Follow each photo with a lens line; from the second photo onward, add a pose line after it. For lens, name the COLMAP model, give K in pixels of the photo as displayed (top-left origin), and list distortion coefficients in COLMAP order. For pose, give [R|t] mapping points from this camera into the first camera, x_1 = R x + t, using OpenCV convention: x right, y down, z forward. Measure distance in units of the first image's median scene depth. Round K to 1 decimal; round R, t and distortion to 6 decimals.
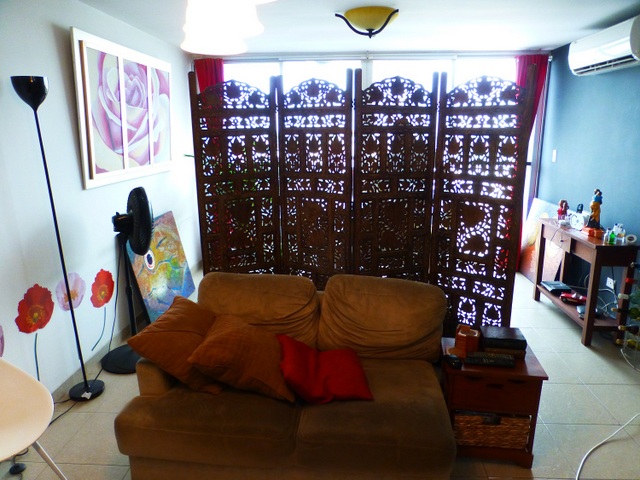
lens RADIAL K [[446.9, 0, 320.0], [0, 446.9, 240.0], [0, 0, 1]] dist [-0.106296, 0.098487]
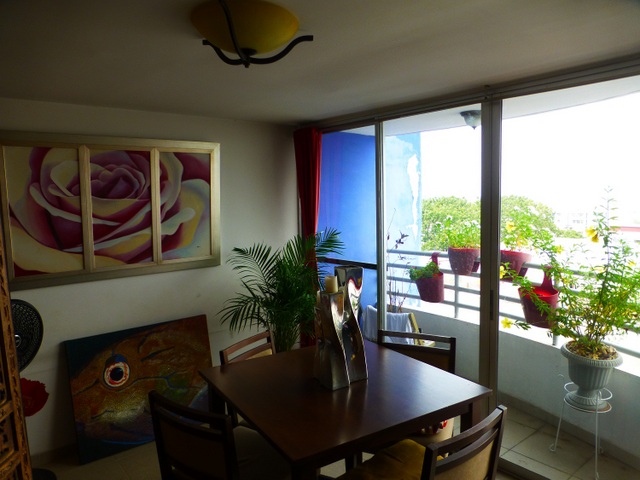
lens RADIAL K [[446.9, 0, 320.0], [0, 446.9, 240.0], [0, 0, 1]] dist [-0.106296, 0.098487]
pose [[0.694287, 0.063198, -0.716918, 0.522930], [-0.158712, 0.985058, -0.066867, -0.239432], [0.701980, 0.160209, 0.693944, 0.717975]]
